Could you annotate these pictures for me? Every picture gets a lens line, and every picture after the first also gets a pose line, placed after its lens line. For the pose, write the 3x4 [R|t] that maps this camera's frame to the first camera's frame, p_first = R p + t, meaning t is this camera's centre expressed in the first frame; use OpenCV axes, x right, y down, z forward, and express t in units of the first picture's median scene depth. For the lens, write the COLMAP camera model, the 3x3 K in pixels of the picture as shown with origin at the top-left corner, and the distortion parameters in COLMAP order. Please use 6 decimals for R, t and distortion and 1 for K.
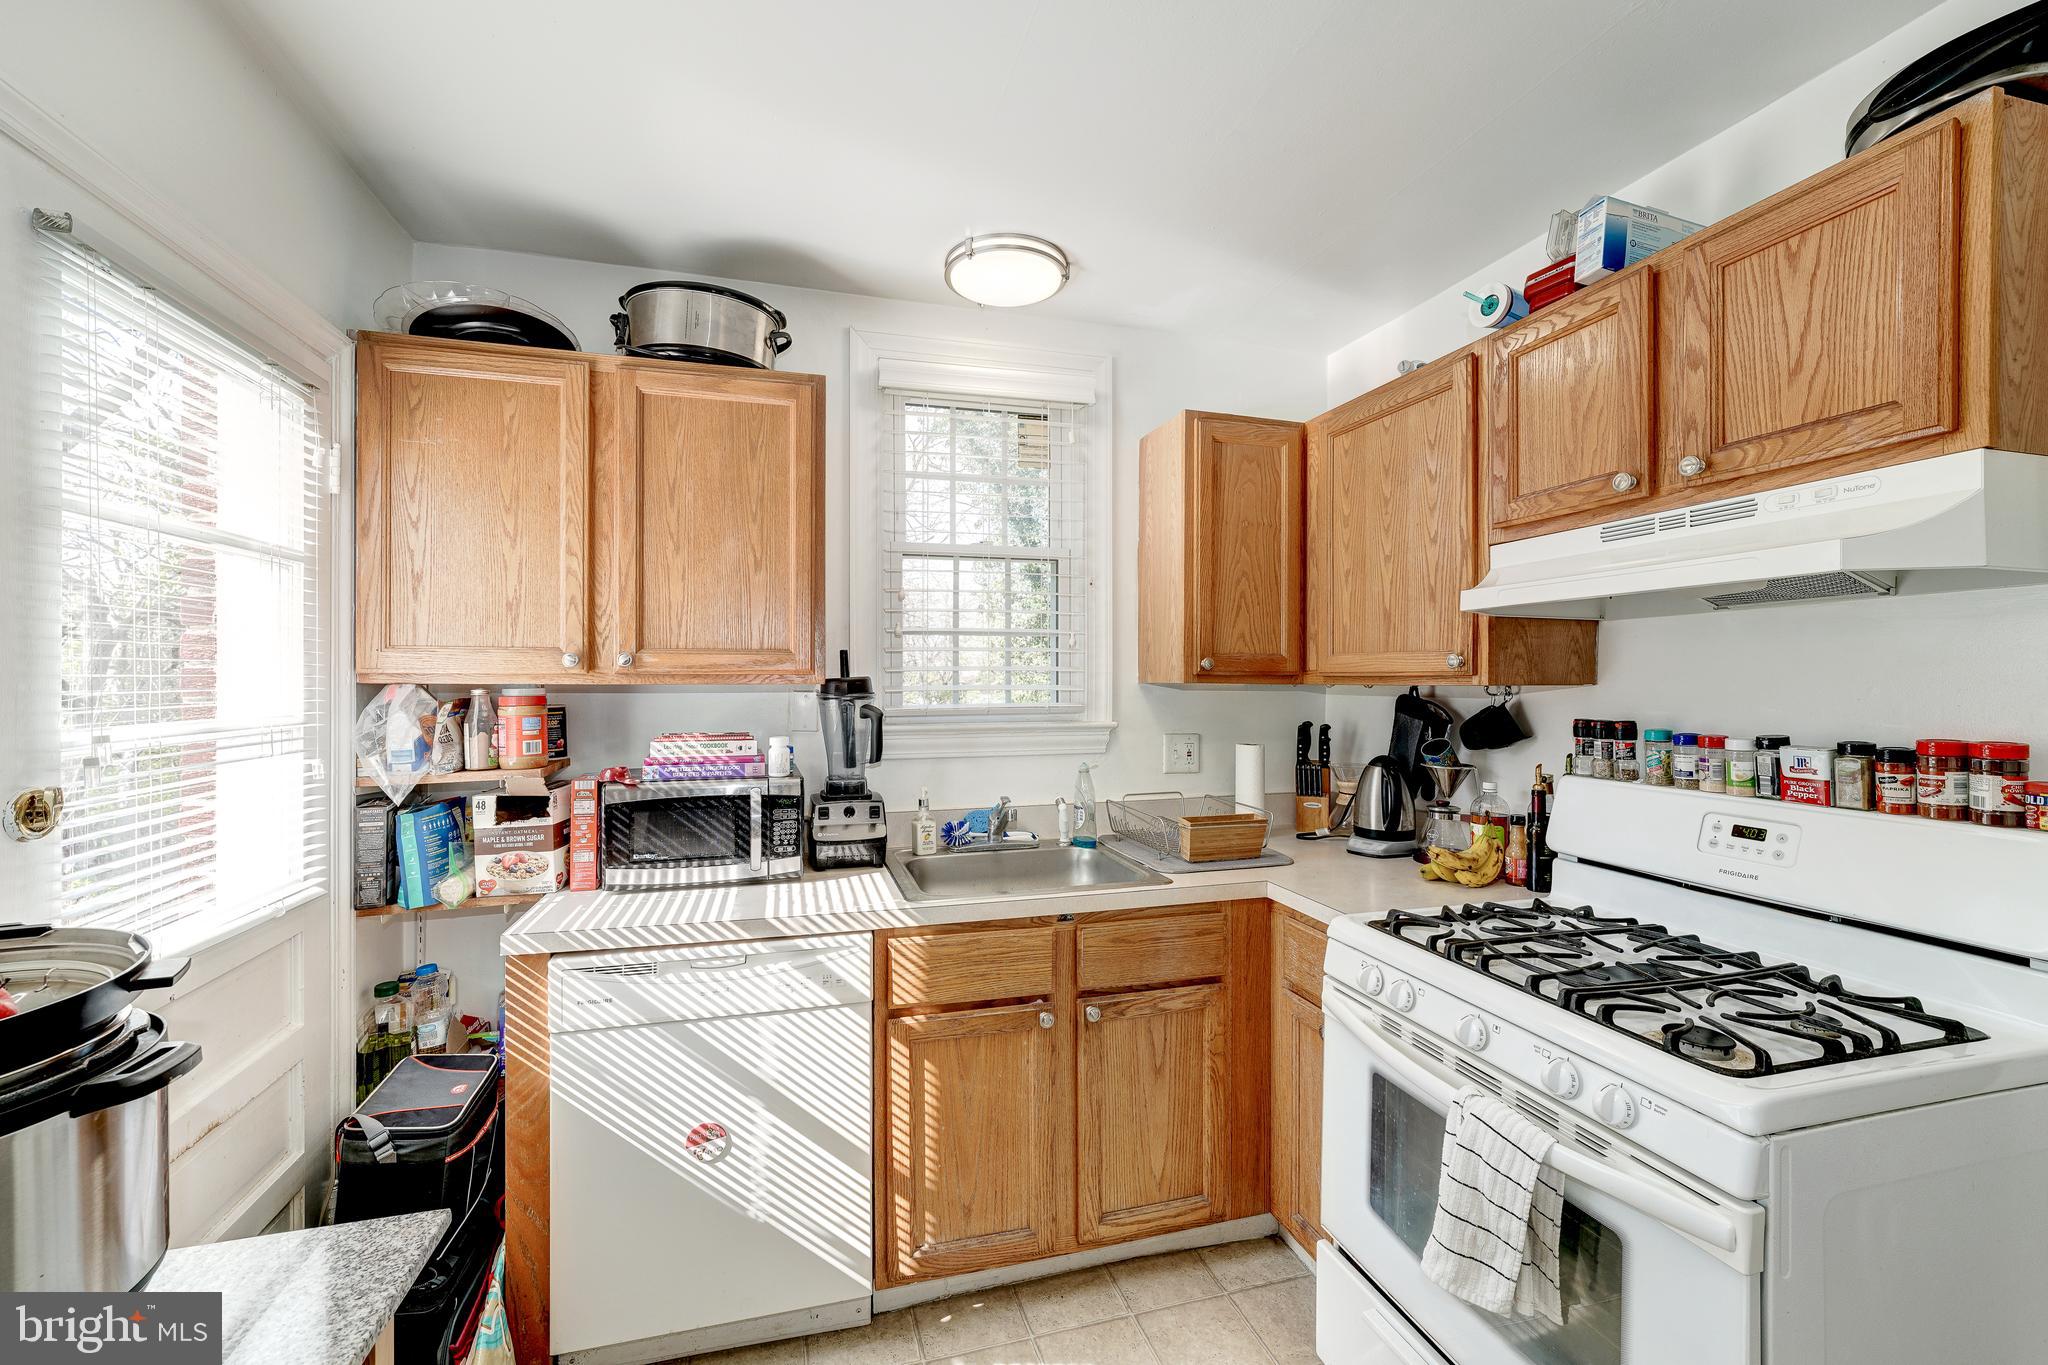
lens RADIAL K [[825.9, 0, 1023.2], [0, 825.9, 671.5], [0, 0, 1]] dist [-0.006143, 0.002425]
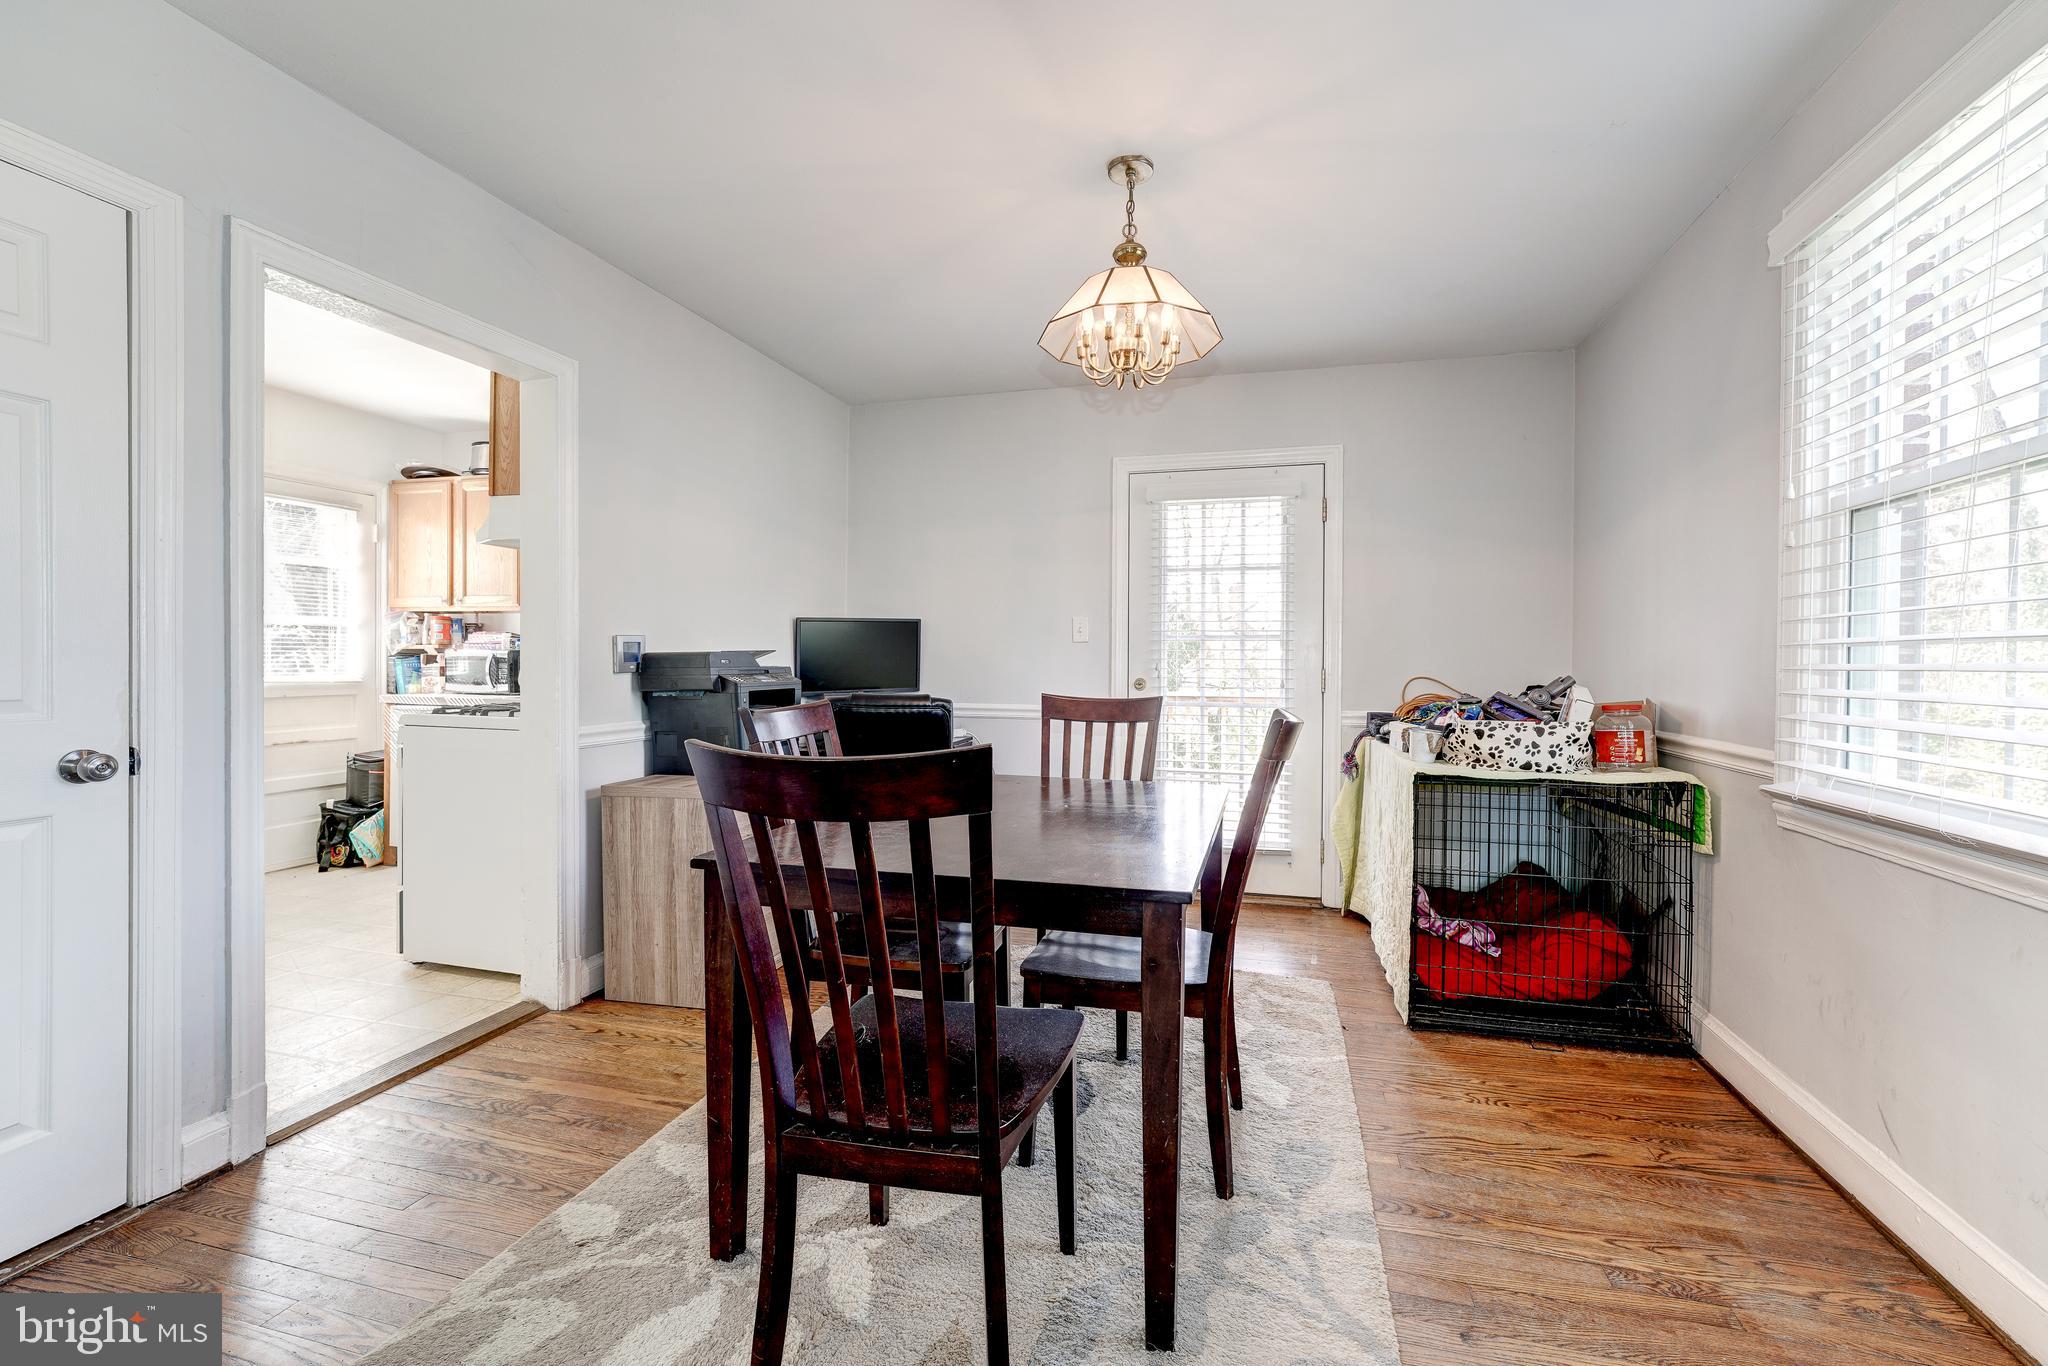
lens RADIAL K [[825.9, 0, 1039.2], [0, 825.9, 680.3], [0, 0, 1]] dist [-0.006143, 0.002425]
pose [[0.857373, 0.010240, -0.514595, 2.316530], [-0.002534, 0.999874, 0.015676, 0.185104], [0.514690, -0.012136, 0.857290, -0.214901]]
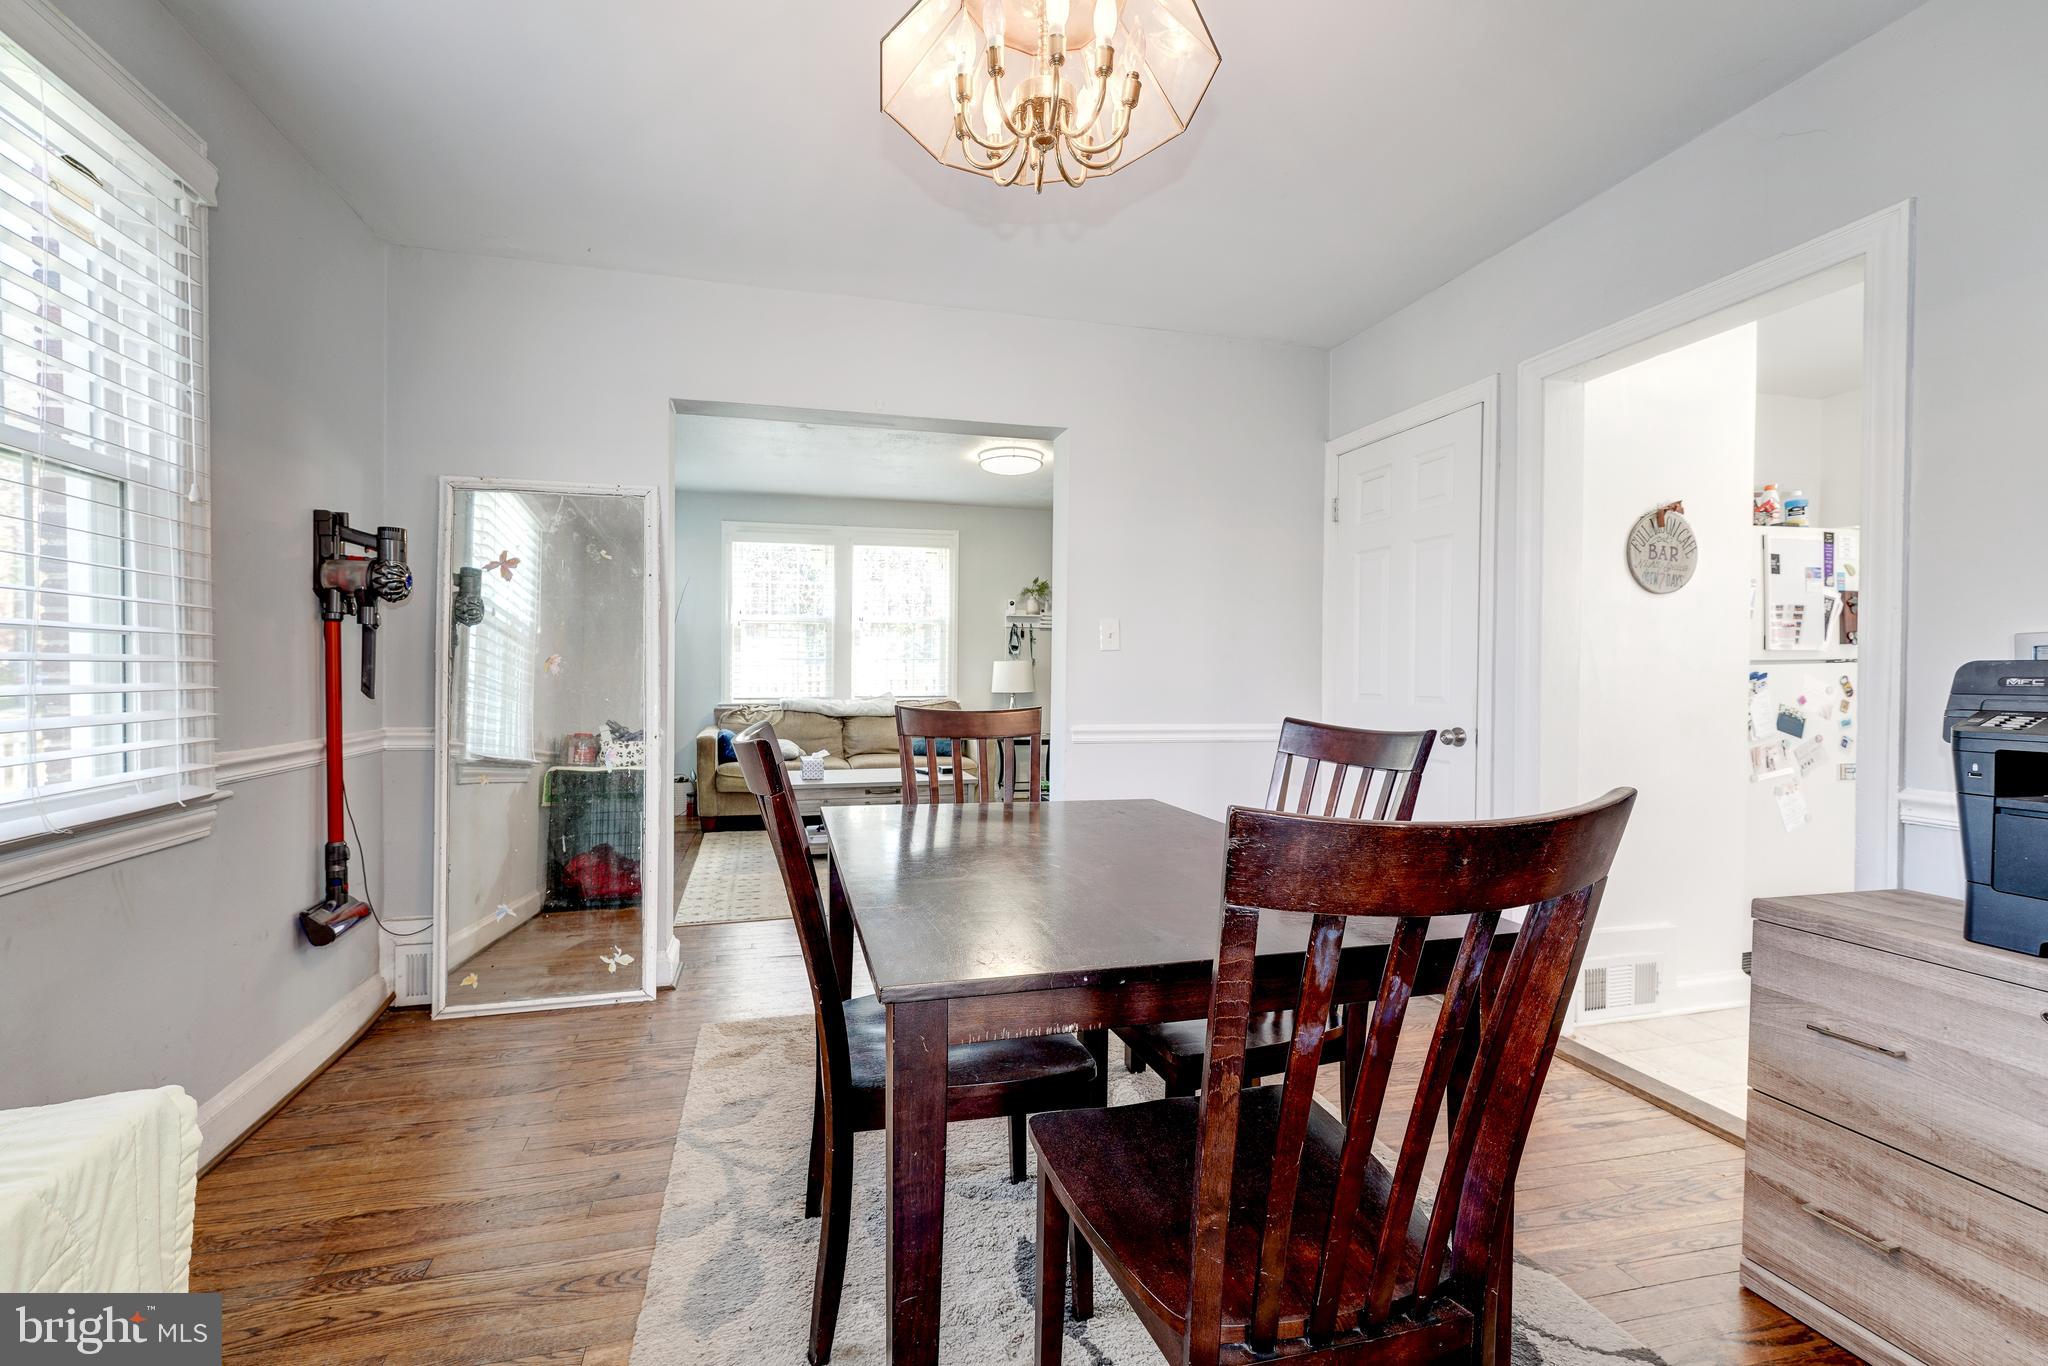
lens RADIAL K [[825.9, 0, 974.3], [0, 825.9, 683.4], [0, 0, 1]] dist [-0.006143, 0.002425]
pose [[-0.998487, -0.011611, 0.053740, 1.803809], [-0.010972, 0.999866, 0.012167, 0.161975], [-0.053874, 0.011558, -0.998481, 1.537577]]
